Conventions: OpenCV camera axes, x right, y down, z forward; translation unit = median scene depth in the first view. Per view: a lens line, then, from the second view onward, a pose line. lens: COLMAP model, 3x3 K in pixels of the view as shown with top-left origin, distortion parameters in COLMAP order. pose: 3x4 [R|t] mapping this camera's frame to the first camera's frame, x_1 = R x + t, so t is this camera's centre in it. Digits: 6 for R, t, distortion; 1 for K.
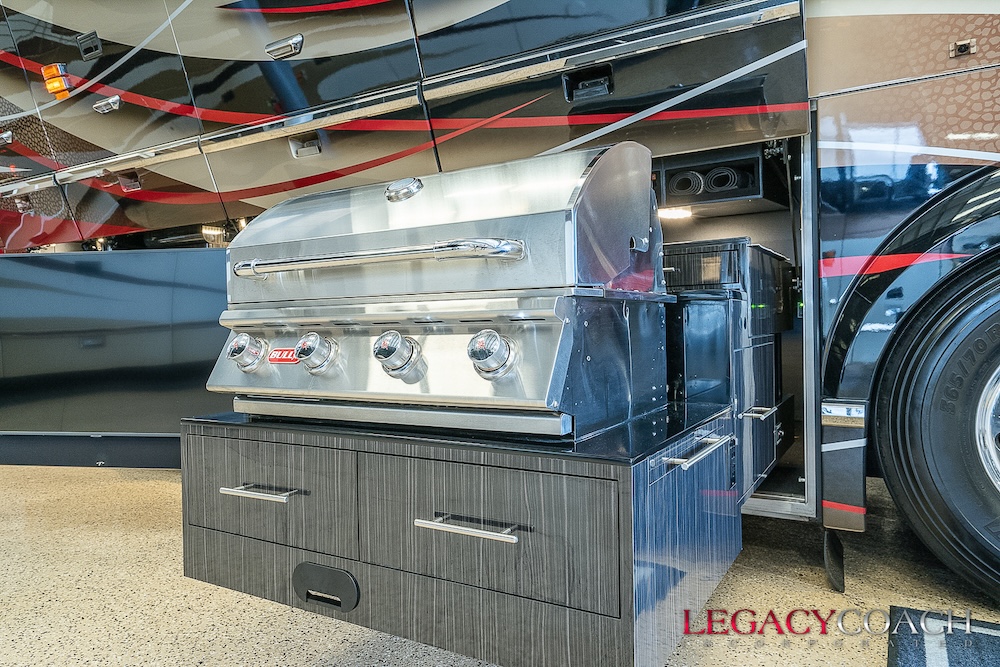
lens RADIAL K [[697.6, 0, 500.1], [0, 697.6, 335.8], [0, 0, 1]] dist [-0.004956, 0.000552]
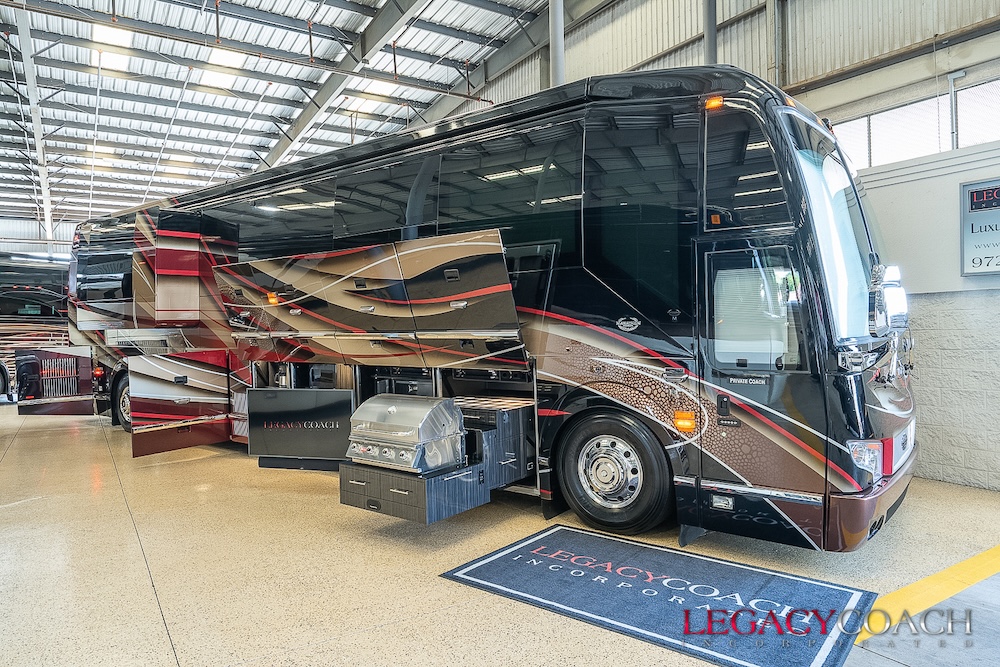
lens RADIAL K [[652.6, 0, 500.0], [0, 652.6, 333.5], [0, 0, 1]] dist [0.000649, 0.000458]
pose [[0.992733, 0.000346, -0.120335, 1.002625], [-0.000362, 1.000000, -0.000112, -0.691234], [0.120335, 0.000155, 0.992733, -2.883995]]
